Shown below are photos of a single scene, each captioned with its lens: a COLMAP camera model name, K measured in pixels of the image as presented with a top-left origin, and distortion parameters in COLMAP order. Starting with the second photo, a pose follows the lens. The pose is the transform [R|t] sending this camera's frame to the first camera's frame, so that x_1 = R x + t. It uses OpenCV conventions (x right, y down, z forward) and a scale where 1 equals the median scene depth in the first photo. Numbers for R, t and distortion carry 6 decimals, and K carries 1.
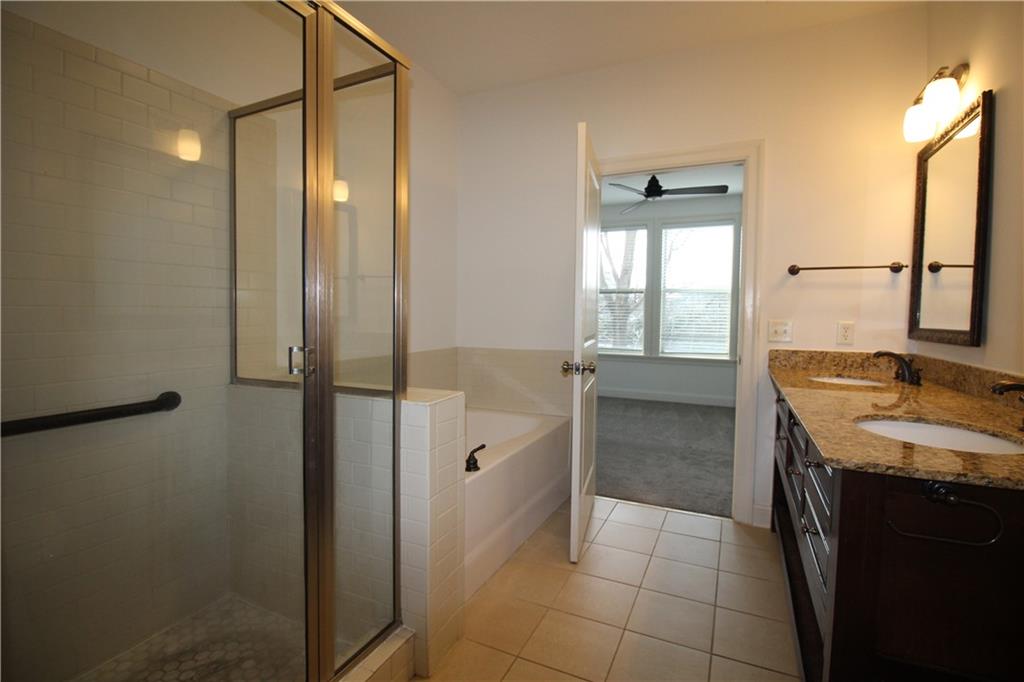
lens RADIAL K [[483.9, 0, 514.0], [0, 483.9, 332.6], [0, 0, 1]] dist [-0.003091, 0.000201]
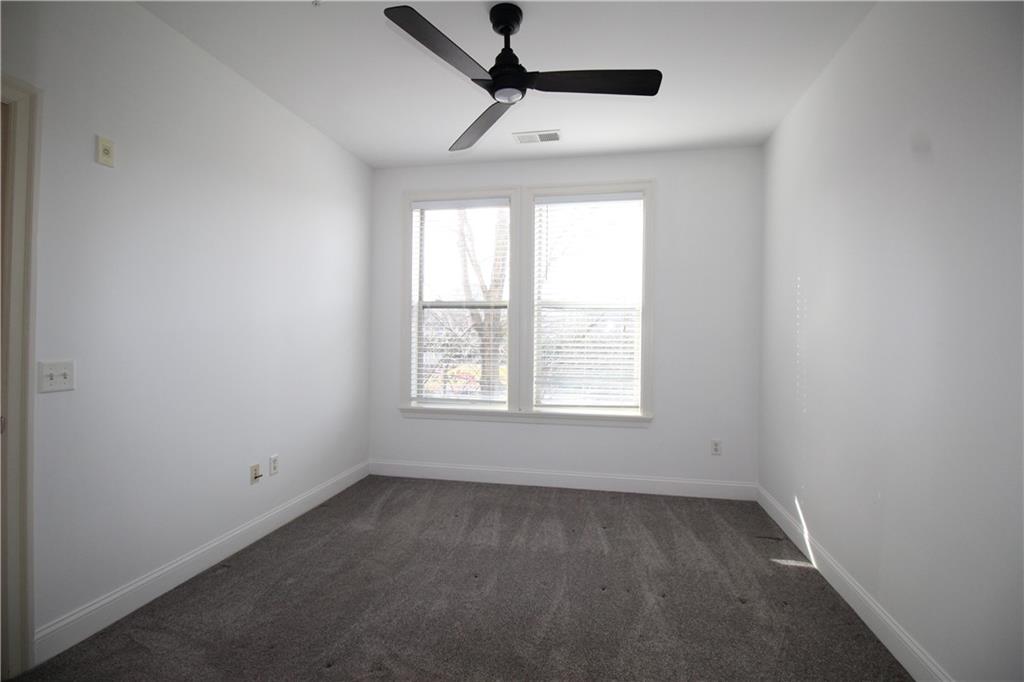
lens RADIAL K [[483.9, 0, 520.0], [0, 483.9, 335.2], [0, 0, 1]] dist [-0.003091, 0.000201]
pose [[0.969258, -0.005898, 0.245976, 0.134547], [0.013429, 0.999491, -0.028951, -0.029674], [-0.245680, 0.031364, 0.968843, 0.407961]]
